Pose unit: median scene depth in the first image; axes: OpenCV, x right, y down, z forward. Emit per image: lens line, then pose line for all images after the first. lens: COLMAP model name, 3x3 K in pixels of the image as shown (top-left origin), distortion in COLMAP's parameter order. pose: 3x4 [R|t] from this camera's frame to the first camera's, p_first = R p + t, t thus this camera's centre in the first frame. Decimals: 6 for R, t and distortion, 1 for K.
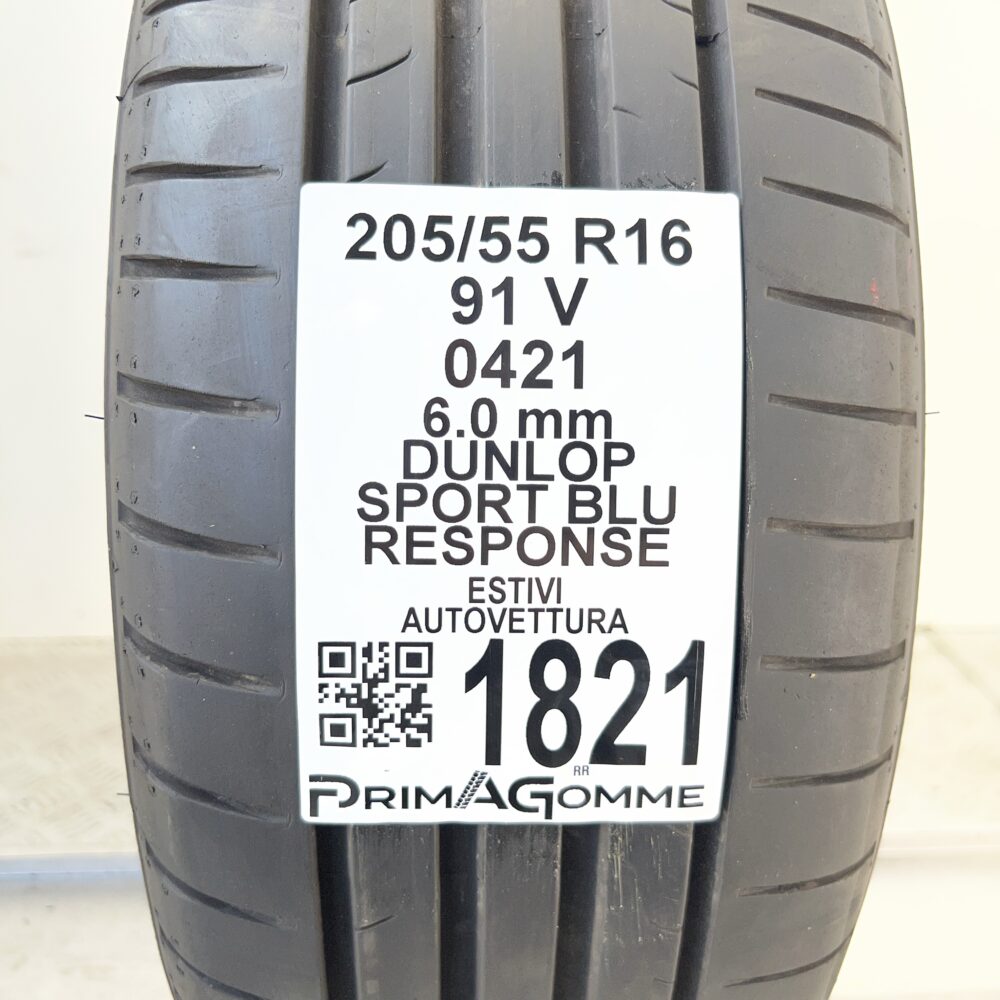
lens RADIAL K [[838.8, 0, 500.0], [0, 838.8, 500.0], [0, 0, 1]] dist [0.115325, -0.003953]
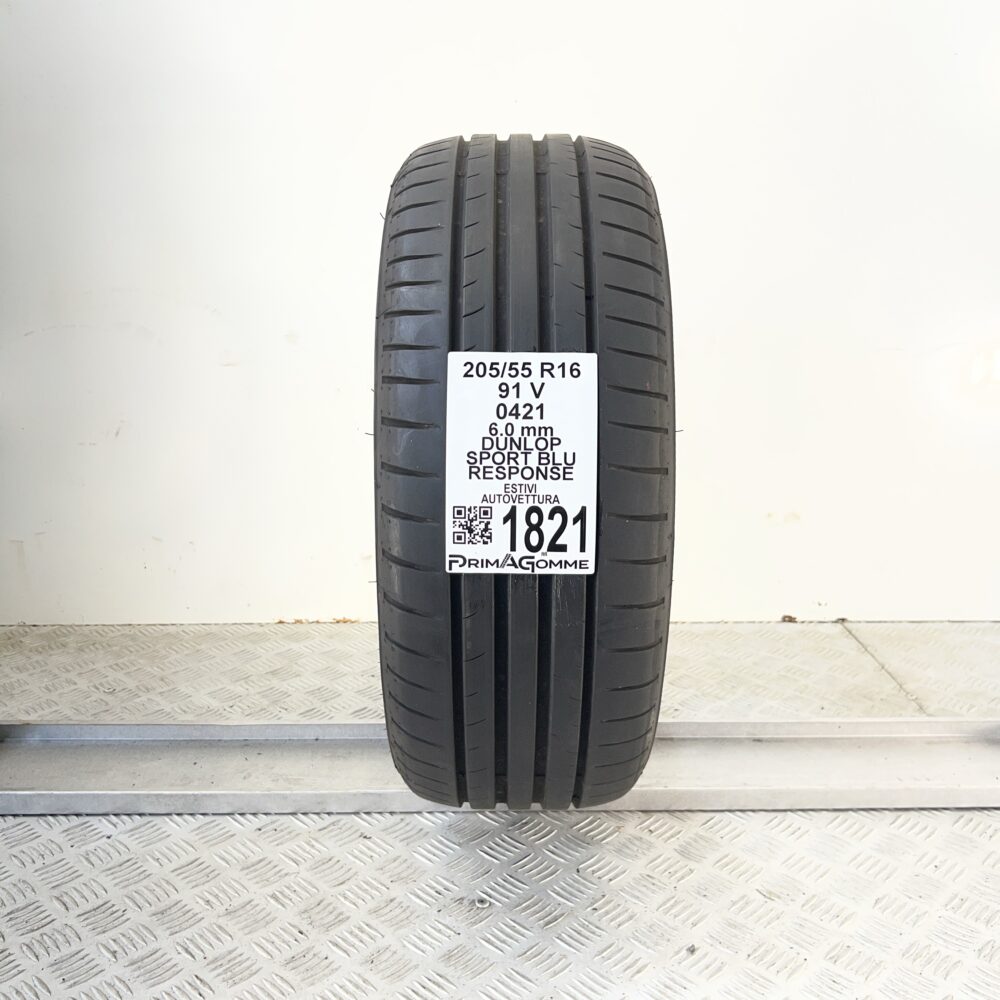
lens RADIAL K [[838.8, 0, 500.0], [0, 838.8, 500.0], [0, 0, 1]] dist [0.115325, -0.003953]
pose [[0.998728, -0.002515, -0.050360, 0.093159], [-0.000756, 0.997896, -0.064825, 0.332617], [0.050418, 0.064781, 0.996625, -1.878845]]
